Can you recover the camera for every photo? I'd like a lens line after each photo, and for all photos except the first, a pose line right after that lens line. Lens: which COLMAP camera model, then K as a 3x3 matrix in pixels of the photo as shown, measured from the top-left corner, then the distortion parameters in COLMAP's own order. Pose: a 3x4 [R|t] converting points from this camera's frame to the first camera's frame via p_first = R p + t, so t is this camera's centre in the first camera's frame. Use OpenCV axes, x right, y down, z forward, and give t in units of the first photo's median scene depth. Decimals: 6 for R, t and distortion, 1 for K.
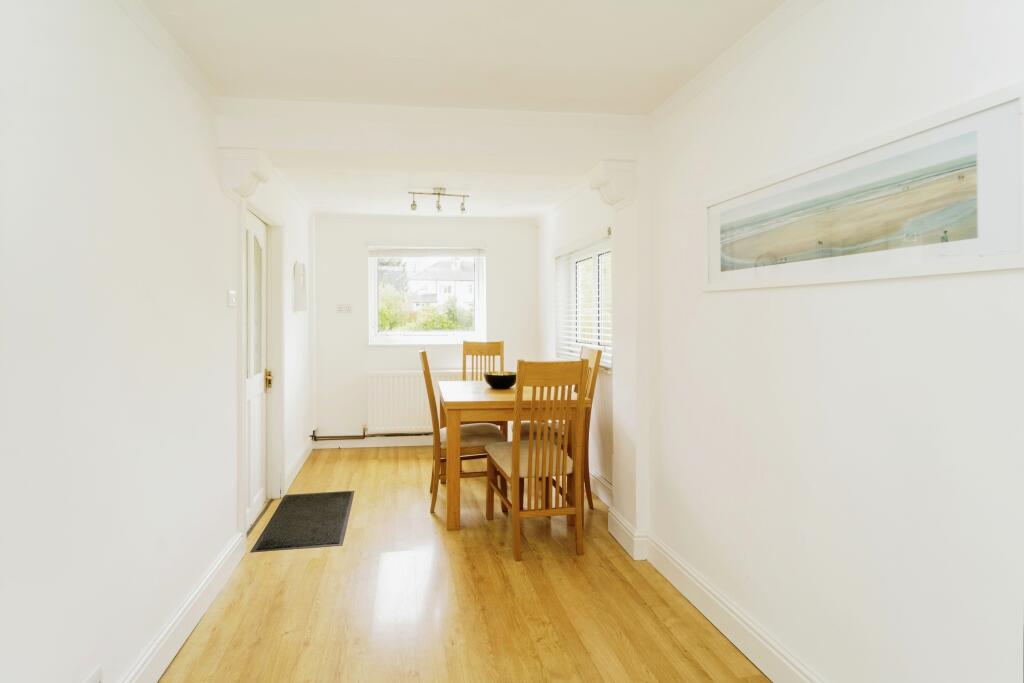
lens RADIAL K [[423.6, 0, 487.7], [0, 423.6, 320.3], [0, 0, 1]] dist [-0.009117, -0.001712]
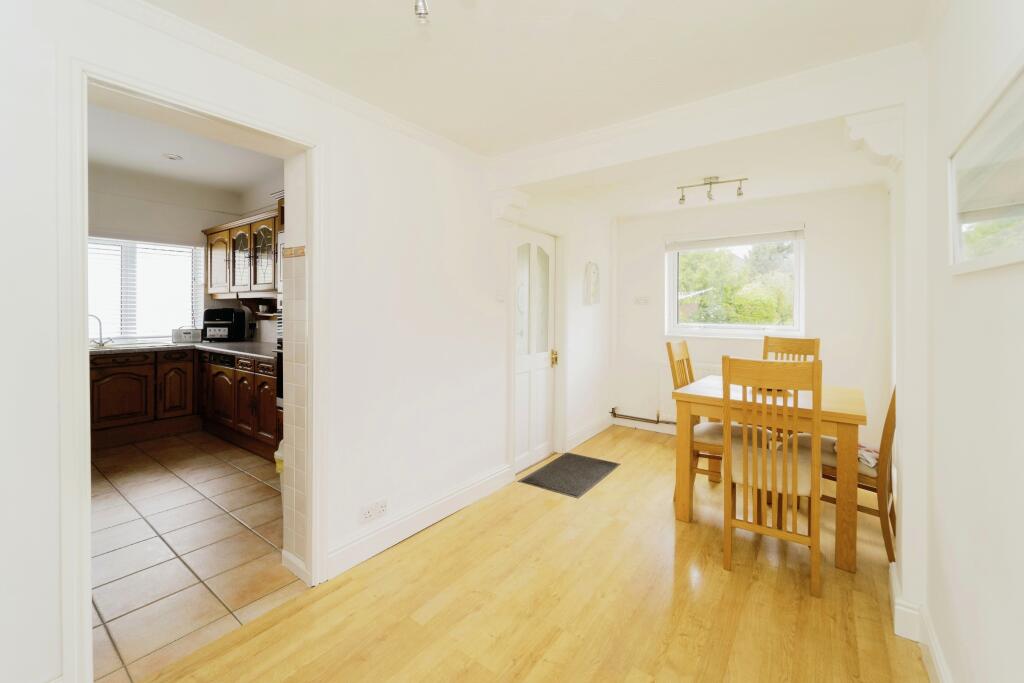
lens RADIAL K [[423.6, 0, 538.6], [0, 423.6, 308.3], [0, 0, 1]] dist [-0.009117, -0.001712]
pose [[0.749383, 0.004534, -0.662122, 0.304435], [-0.009083, 0.999953, -0.003433, -0.003906], [0.662075, 0.008586, 0.749388, 0.012711]]
